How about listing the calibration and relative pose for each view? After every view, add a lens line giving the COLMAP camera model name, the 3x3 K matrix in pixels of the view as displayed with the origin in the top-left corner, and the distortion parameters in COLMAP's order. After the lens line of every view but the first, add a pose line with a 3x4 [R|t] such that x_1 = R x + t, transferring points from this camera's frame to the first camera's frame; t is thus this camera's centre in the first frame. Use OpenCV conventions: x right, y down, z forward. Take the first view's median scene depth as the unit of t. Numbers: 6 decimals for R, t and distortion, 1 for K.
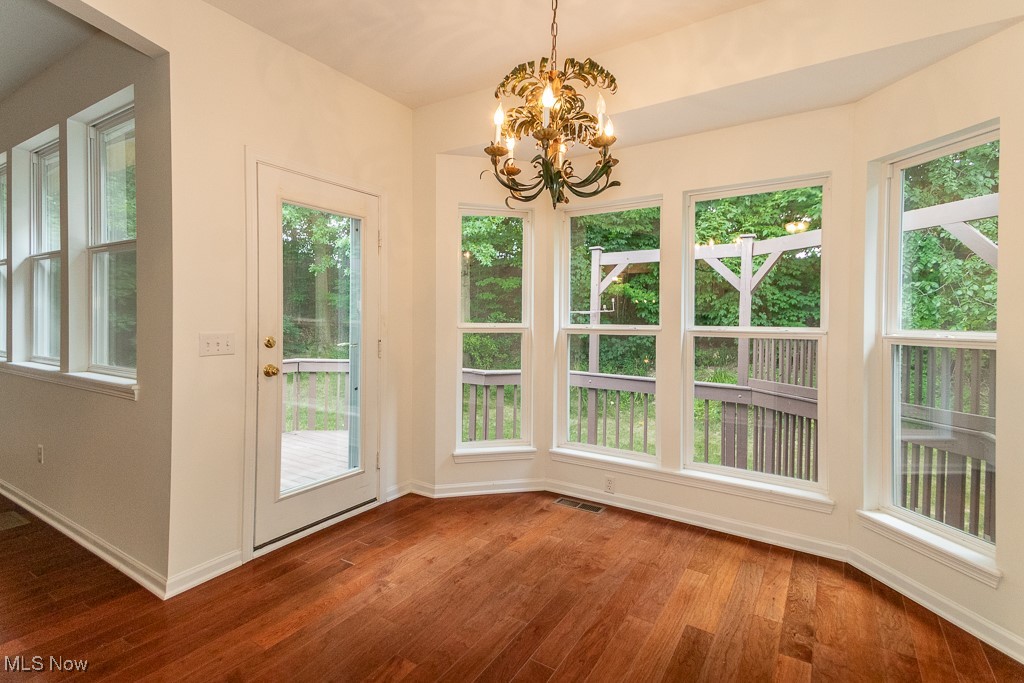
lens RADIAL K [[476.5, 0, 519.5], [0, 476.5, 322.4], [0, 0, 1]] dist [0.045113, -0.007567]
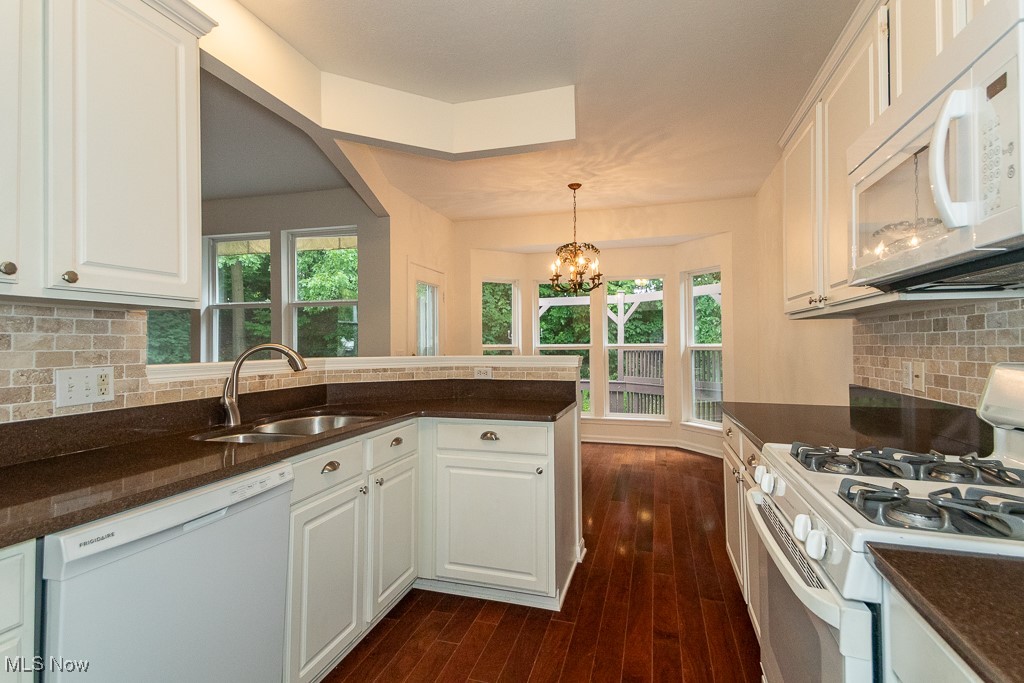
lens RADIAL K [[476.5, 0, 514.4], [0, 476.5, 335.1], [0, 0, 1]] dist [0.045113, -0.007567]
pose [[0.960669, -0.009695, 0.277526, -0.567747], [0.017913, 0.999472, -0.027093, 0.017835], [-0.277117, 0.030999, 0.960336, -0.805296]]
